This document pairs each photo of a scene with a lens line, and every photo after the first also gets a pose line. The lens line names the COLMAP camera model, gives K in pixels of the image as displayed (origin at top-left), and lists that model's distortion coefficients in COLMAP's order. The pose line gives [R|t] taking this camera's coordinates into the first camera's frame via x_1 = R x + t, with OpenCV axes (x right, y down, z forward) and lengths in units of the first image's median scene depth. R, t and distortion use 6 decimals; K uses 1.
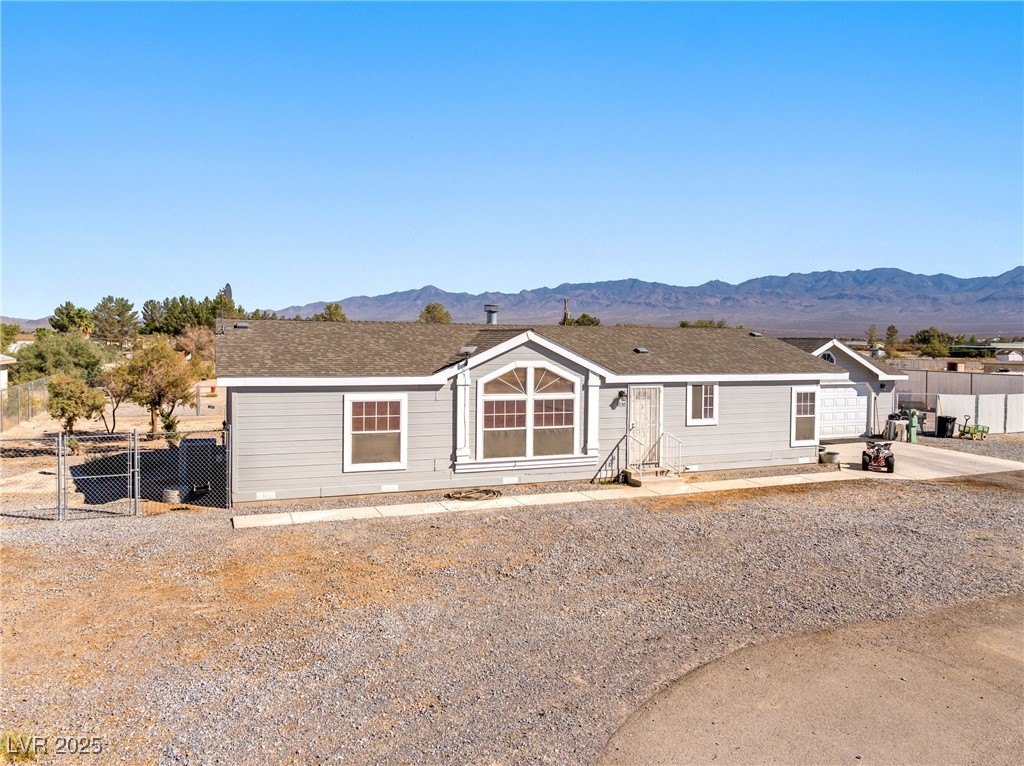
lens RADIAL K [[740.0, 0, 527.9], [0, 740.0, 363.0], [0, 0, 1]] dist [-0.035459, -0.007955]
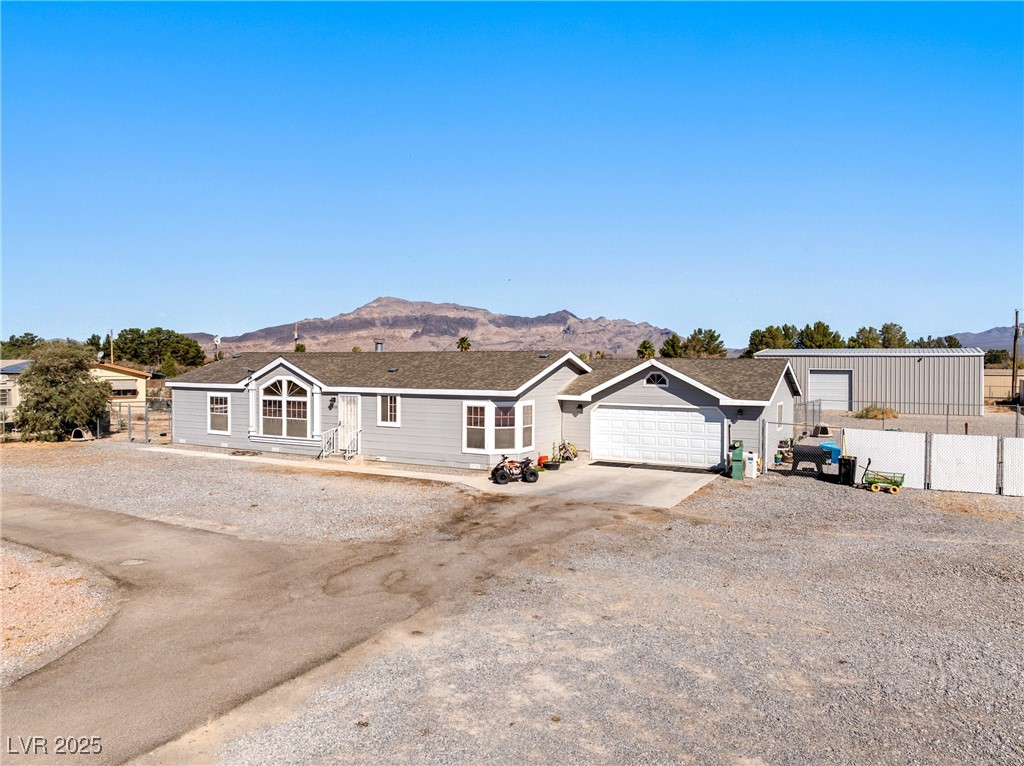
lens RADIAL K [[740.0, 0, 515.9], [0, 740.0, 382.9], [0, 0, 1]] dist [-0.035459, -0.007955]
pose [[0.622025, 0.011514, -0.782913, 1.239389], [-0.018652, 0.999826, -0.000115, 0.002295], [0.782775, 0.014674, 0.622131, 0.319432]]
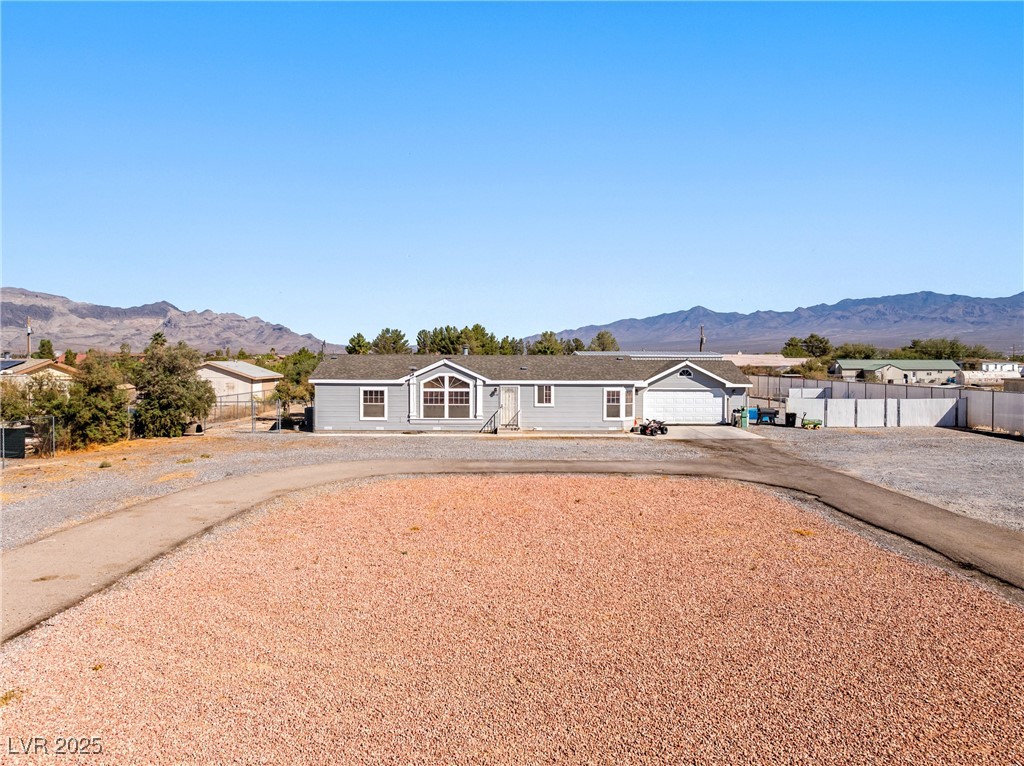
lens RADIAL K [[740.0, 0, 532.0], [0, 740.0, 359.1], [0, 0, 1]] dist [-0.035459, -0.007955]
pose [[0.936305, -0.008896, -0.351076, 0.783084], [-0.003070, 0.999434, -0.033513, 0.021849], [0.351176, 0.032456, 0.935747, -0.726035]]
